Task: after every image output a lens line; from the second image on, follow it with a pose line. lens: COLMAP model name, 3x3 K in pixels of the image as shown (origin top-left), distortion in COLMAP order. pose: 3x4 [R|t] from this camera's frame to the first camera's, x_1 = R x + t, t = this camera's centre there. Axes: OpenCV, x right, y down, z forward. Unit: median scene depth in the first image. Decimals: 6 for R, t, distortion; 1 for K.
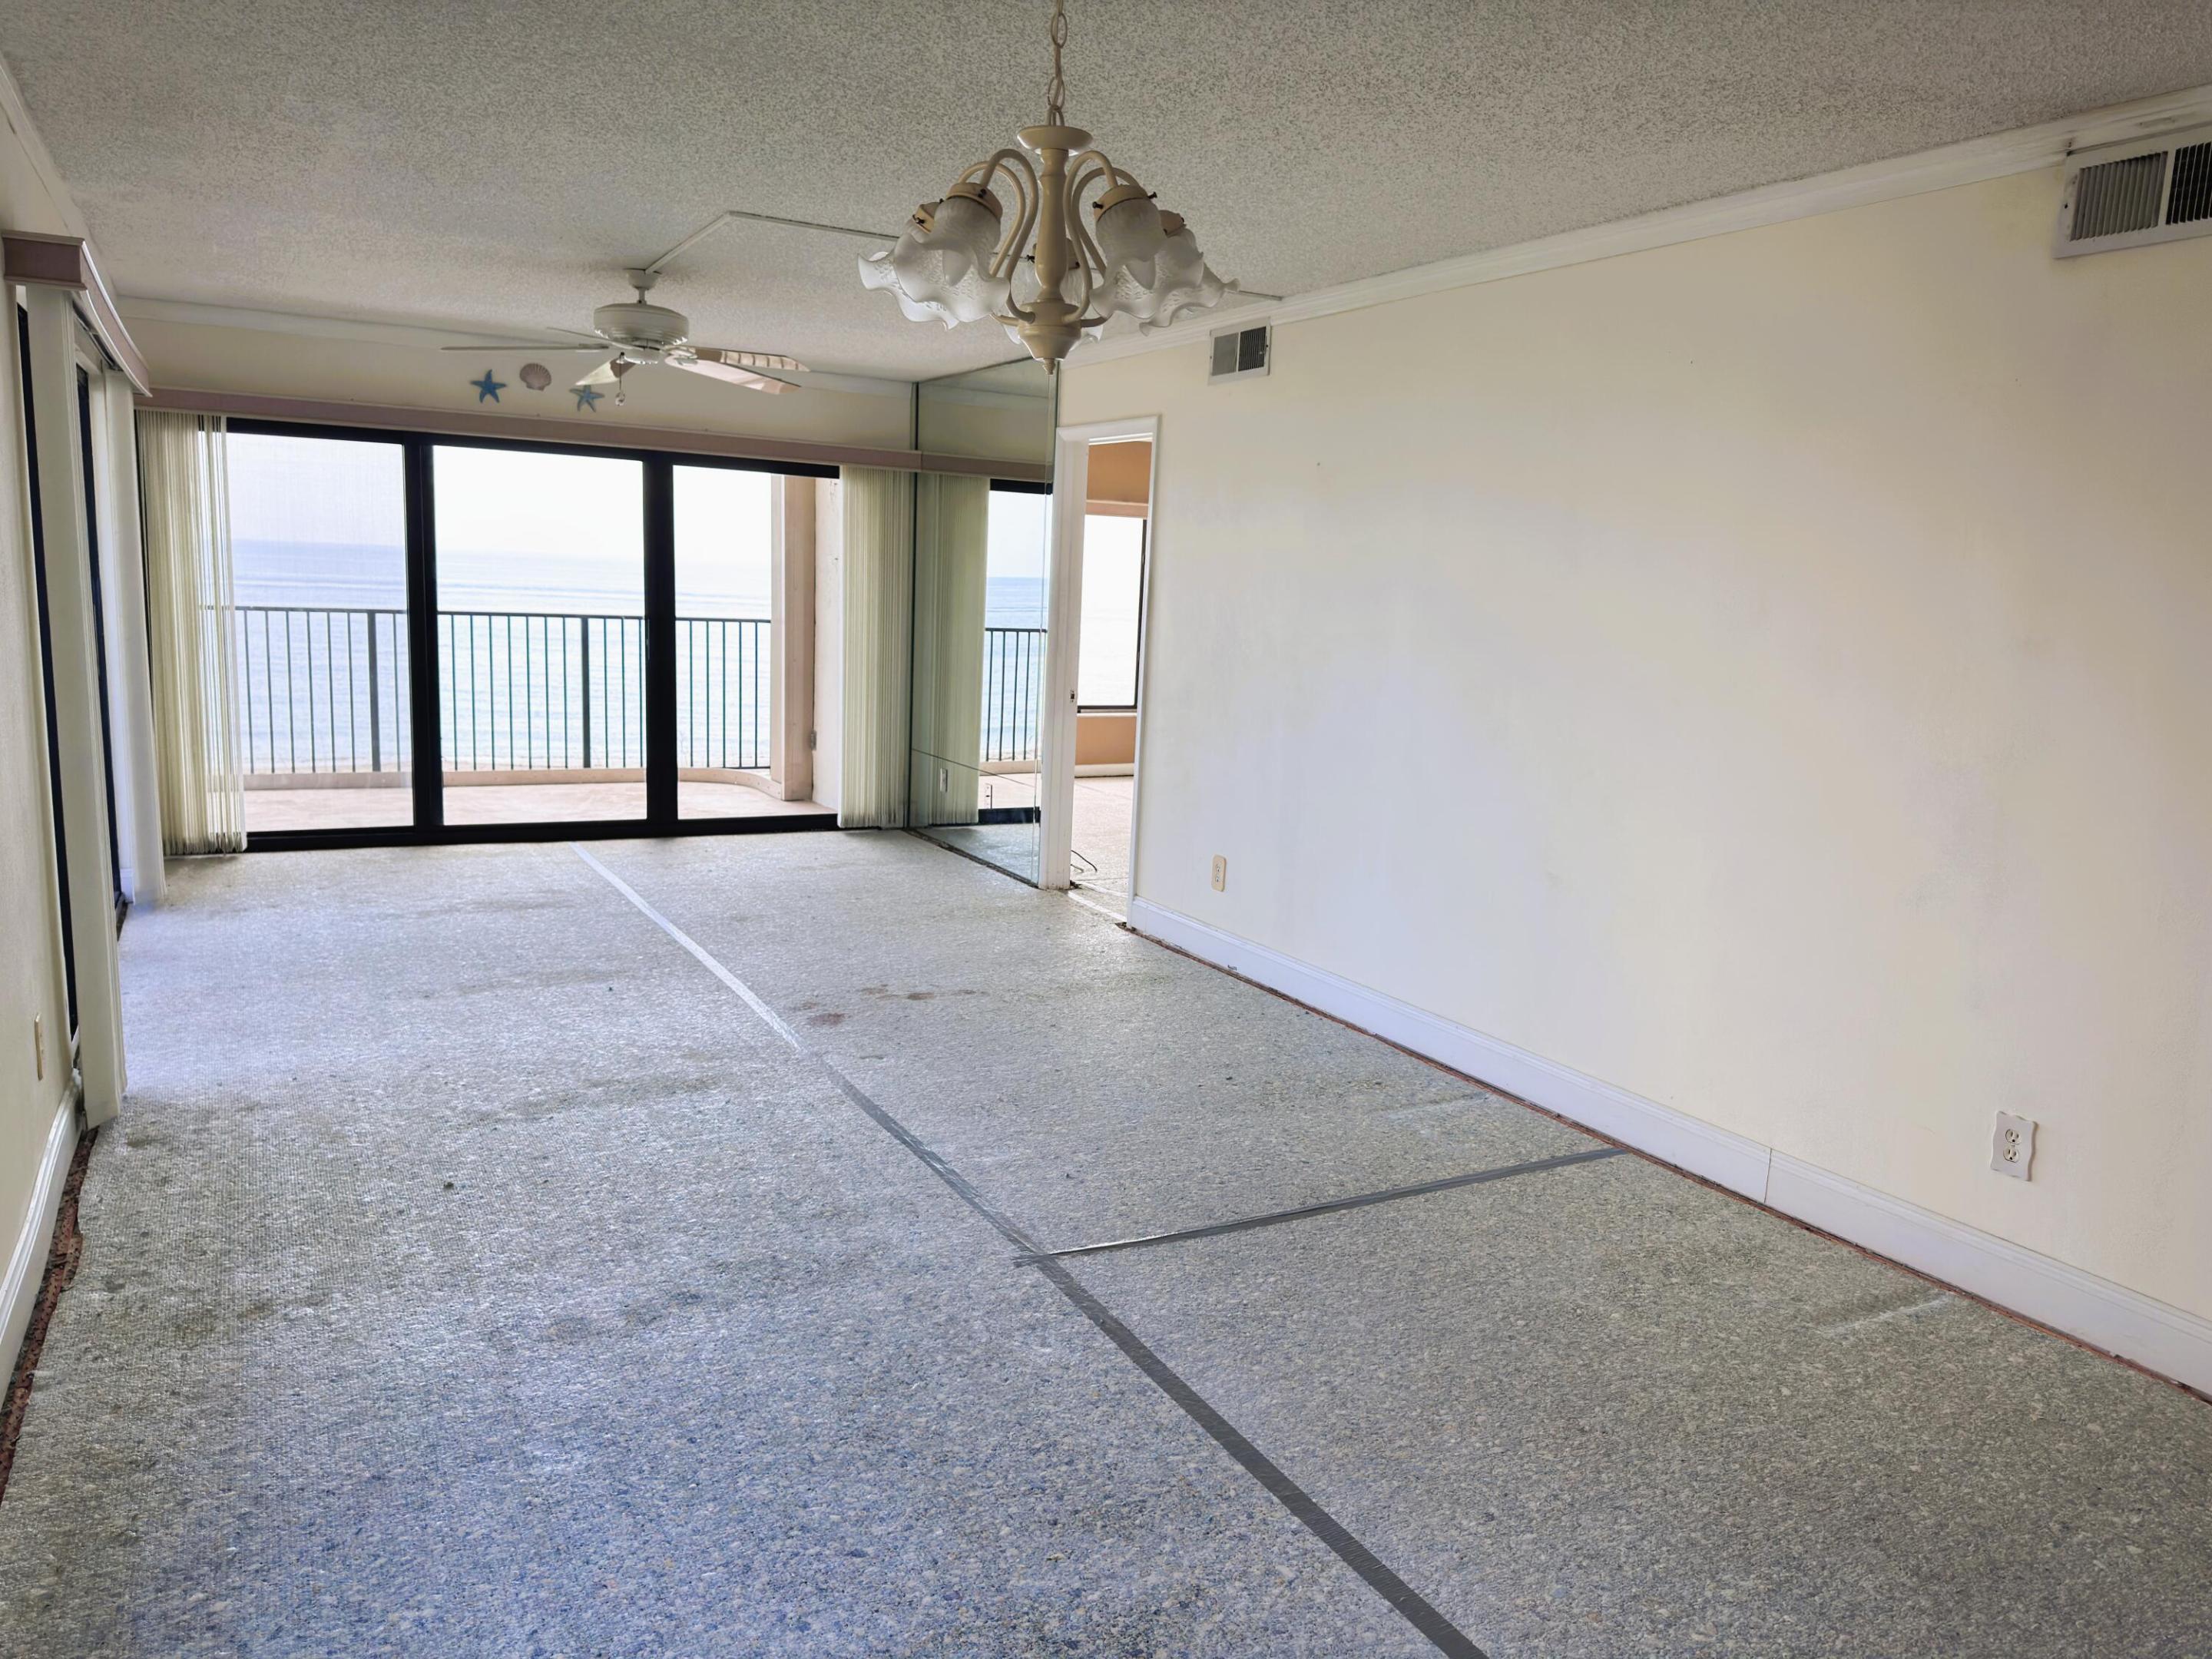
lens RADIAL K [[1554.2, 0, 1094.7], [0, 1554.2, 834.4], [0, 0, 1]] dist [0.046255, -0.038458]
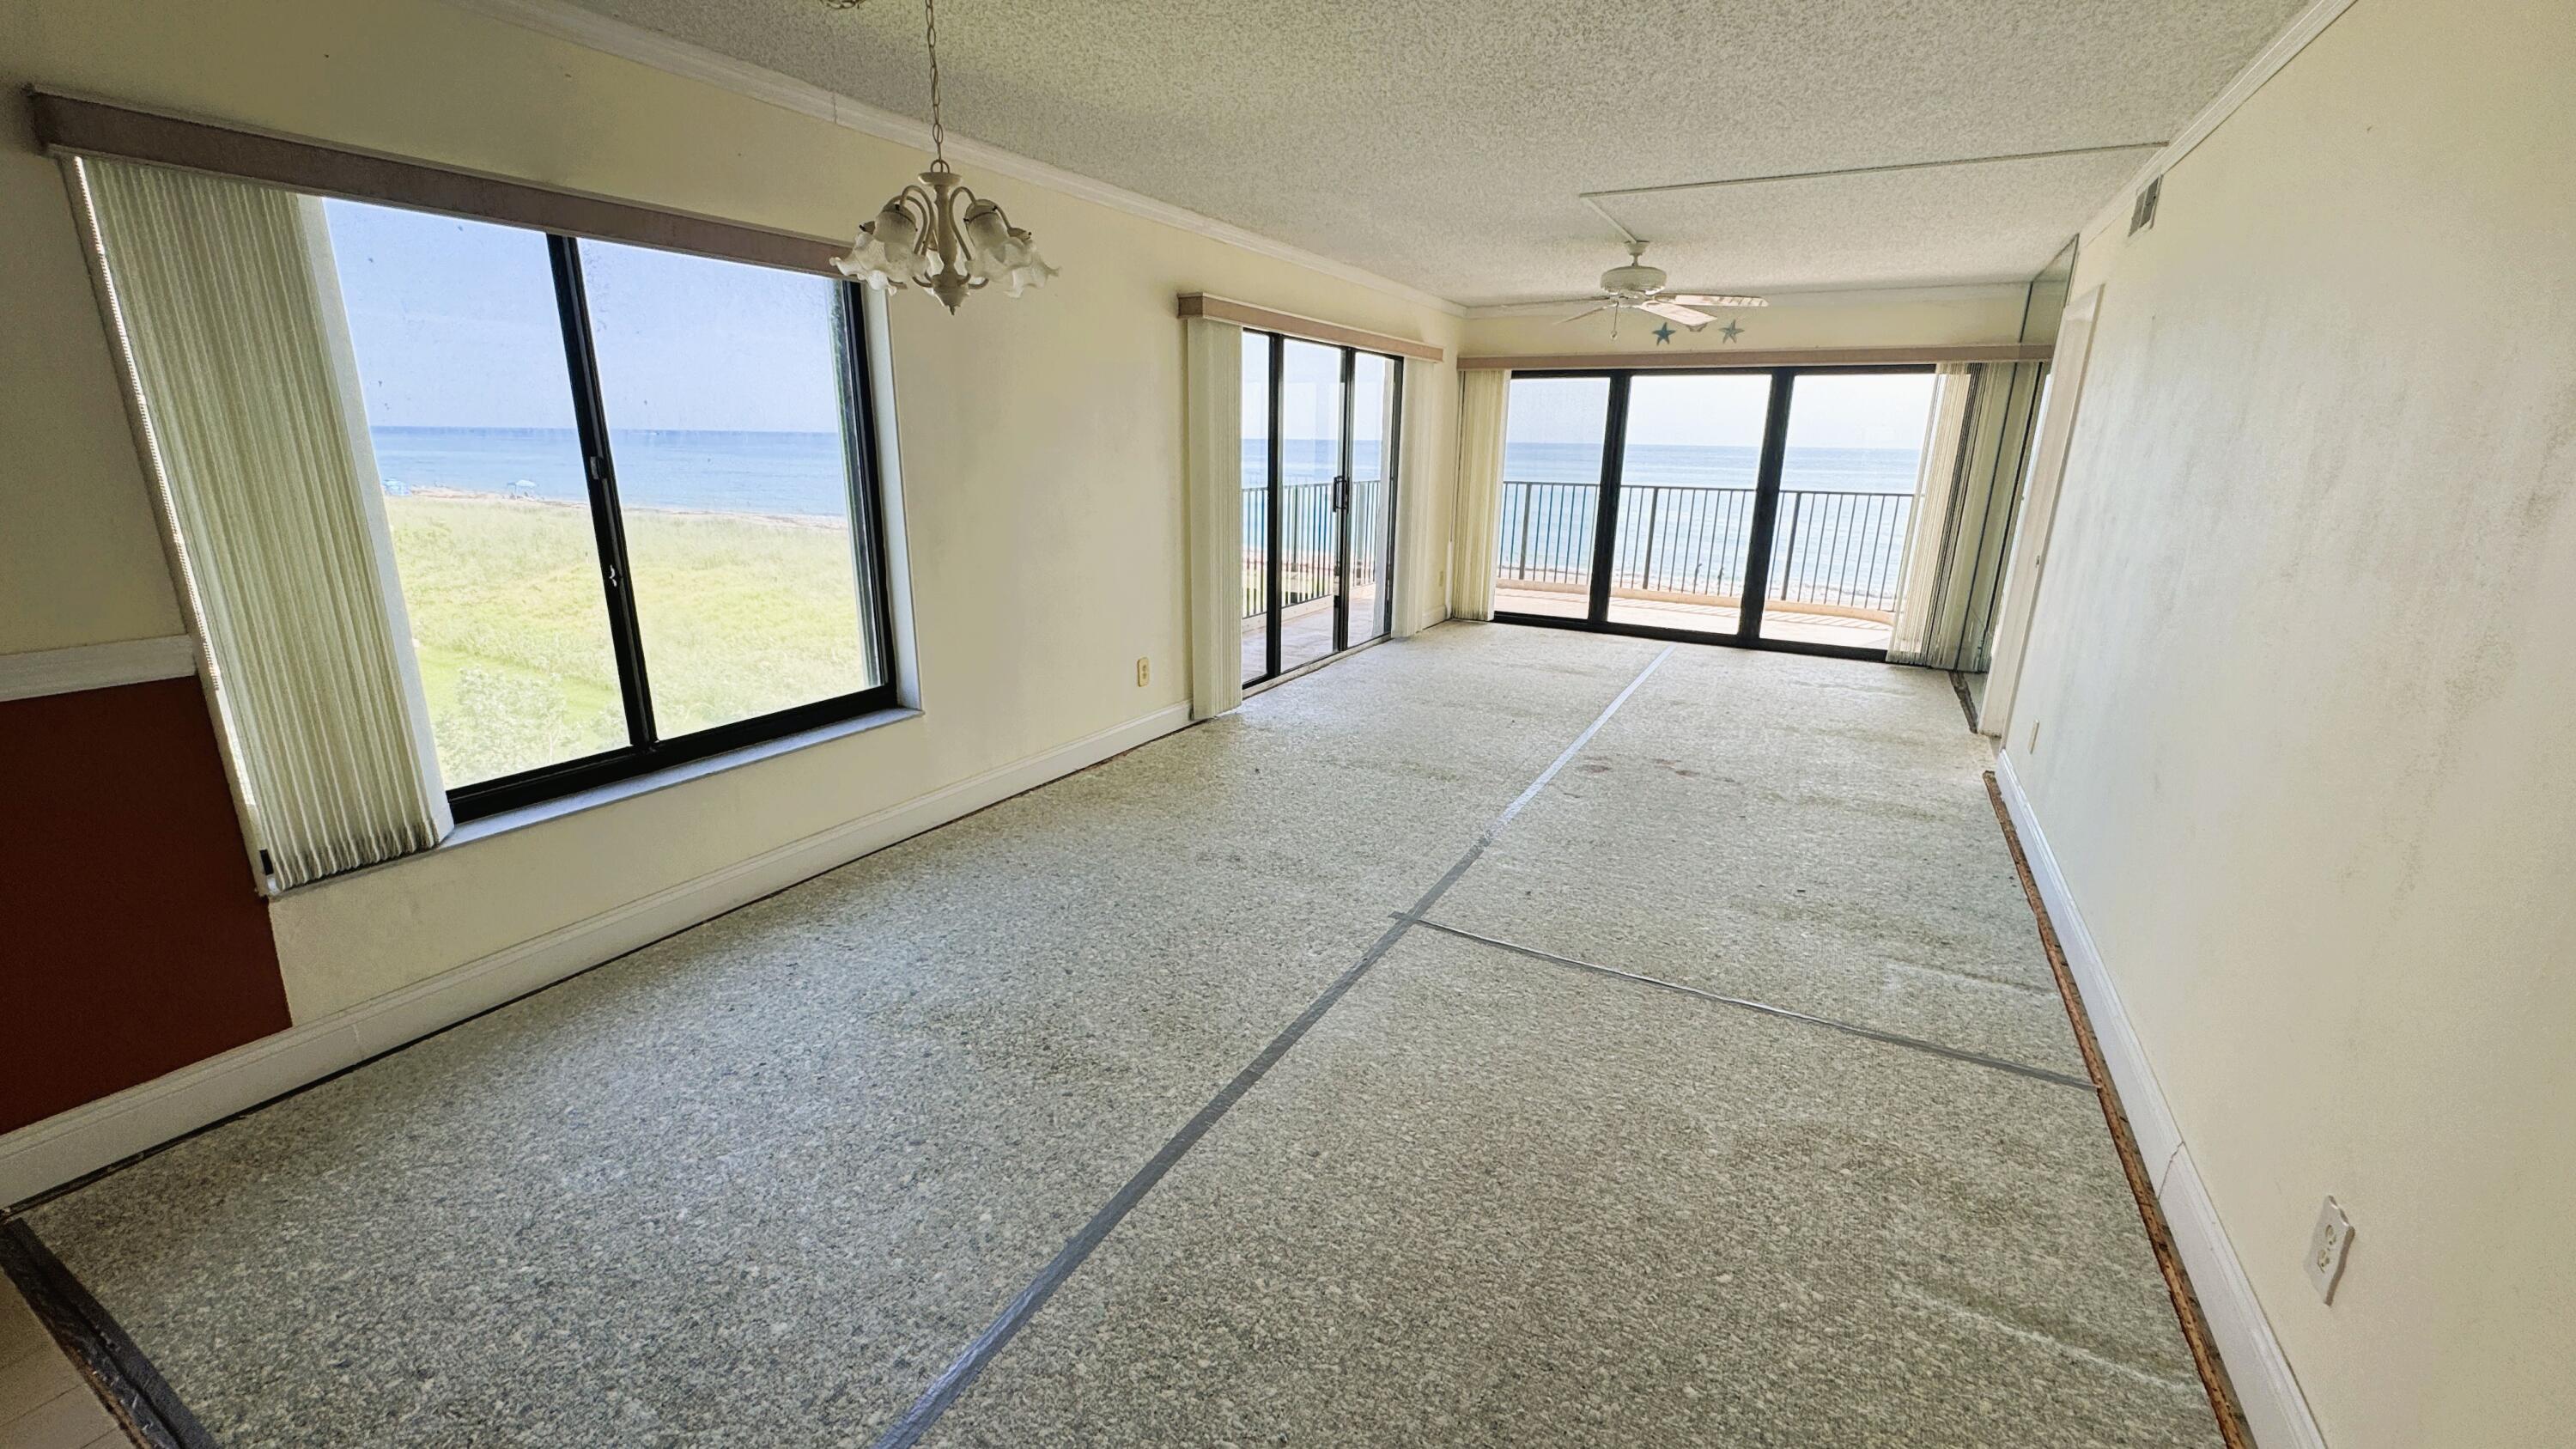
lens RADIAL K [[1024.6, 0, 1281.8], [0, 1024.6, 714.6], [0, 0, 1]] dist [-0.001711, 0.000043]
pose [[0.545378, 0.187551, -0.816938, 0.411859], [-0.131248, 0.981731, 0.137764, -0.020071], [0.827851, 0.032088, 0.560030, 0.228791]]
